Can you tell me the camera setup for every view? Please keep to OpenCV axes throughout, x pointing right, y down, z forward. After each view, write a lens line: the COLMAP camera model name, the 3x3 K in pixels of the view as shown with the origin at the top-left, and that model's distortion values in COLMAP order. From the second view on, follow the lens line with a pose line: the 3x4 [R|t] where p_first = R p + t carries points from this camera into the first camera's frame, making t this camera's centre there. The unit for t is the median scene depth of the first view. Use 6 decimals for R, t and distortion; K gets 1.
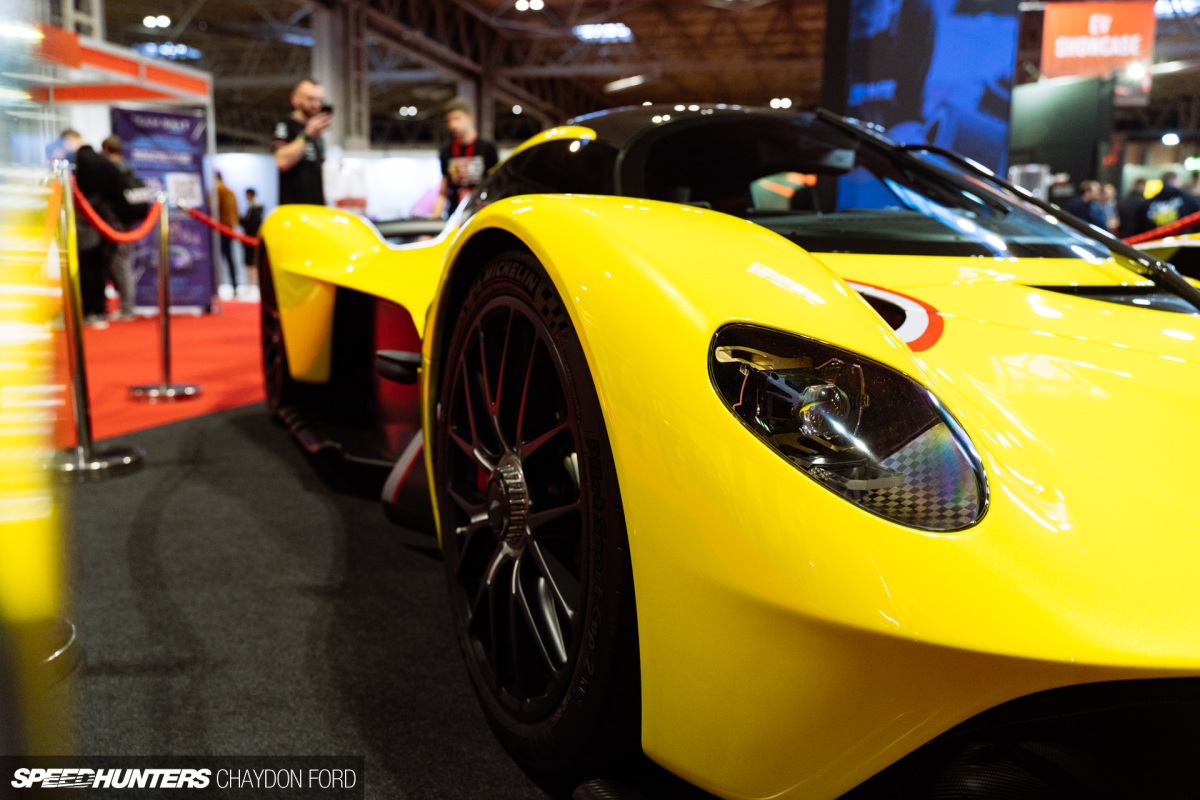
lens RADIAL K [[971.0, 0, 602.2], [0, 971.0, 397.7], [0, 0, 1]] dist [0.012668, 0.005030]
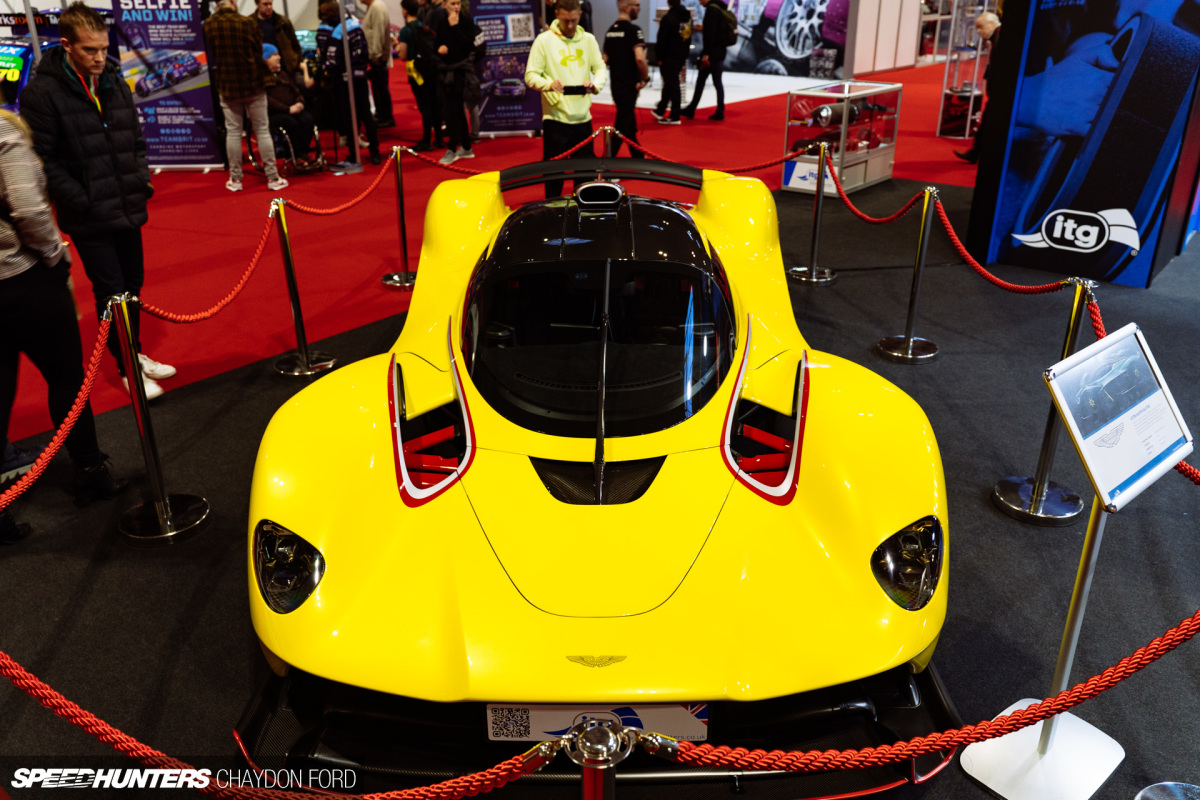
lens RADIAL K [[971.0, 0, 596.5], [0, 971.0, 400.9], [0, 0, 1]] dist [0.012668, 0.005030]
pose [[0.905169, 0.153204, -0.396482, 0.719487], [-0.040884, 0.959840, 0.277553, -0.423722], [0.423081, -0.235022, 0.875081, -0.357758]]
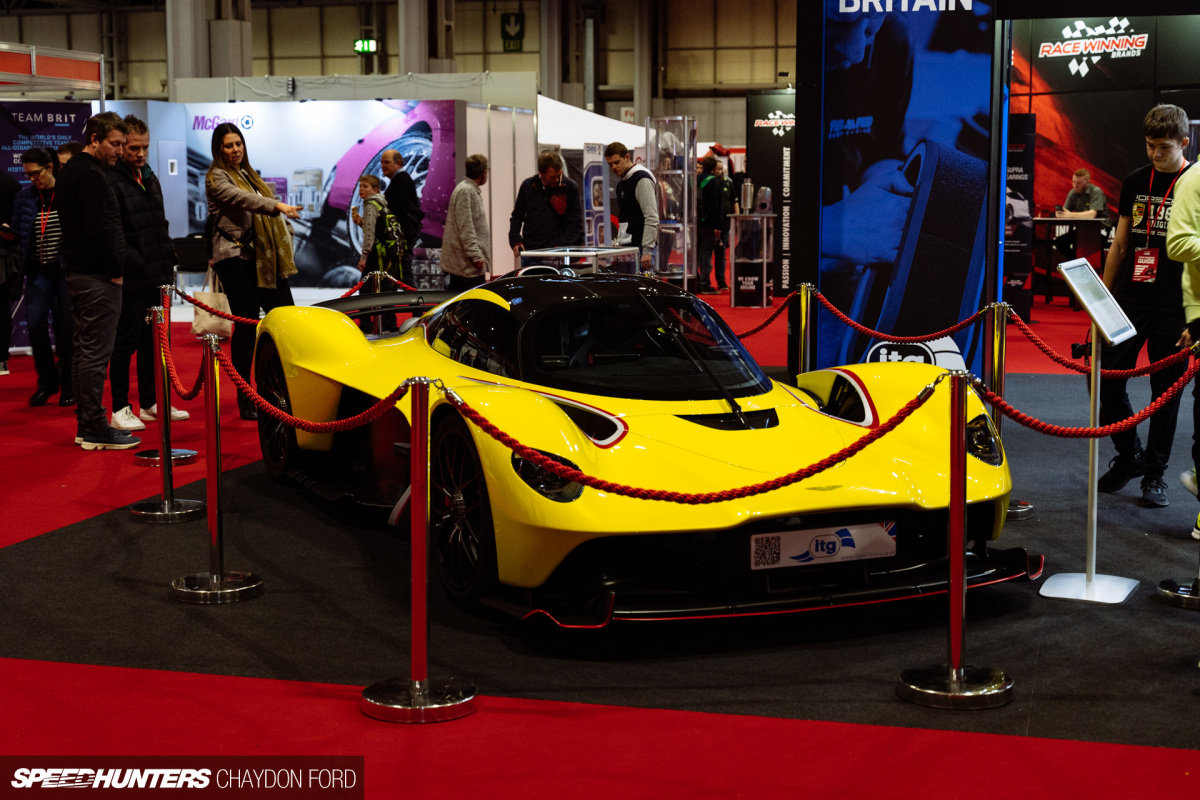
lens RADIAL K [[1837.0, 0, 600.4], [0, 1837.0, 400.0], [0, 0, 1]] dist [0.028415, 0.000000]
pose [[0.999092, -0.017576, -0.038810, 0.233981], [0.016796, 0.999652, -0.020332, -0.035823], [0.039153, 0.019662, 0.999040, -1.893915]]
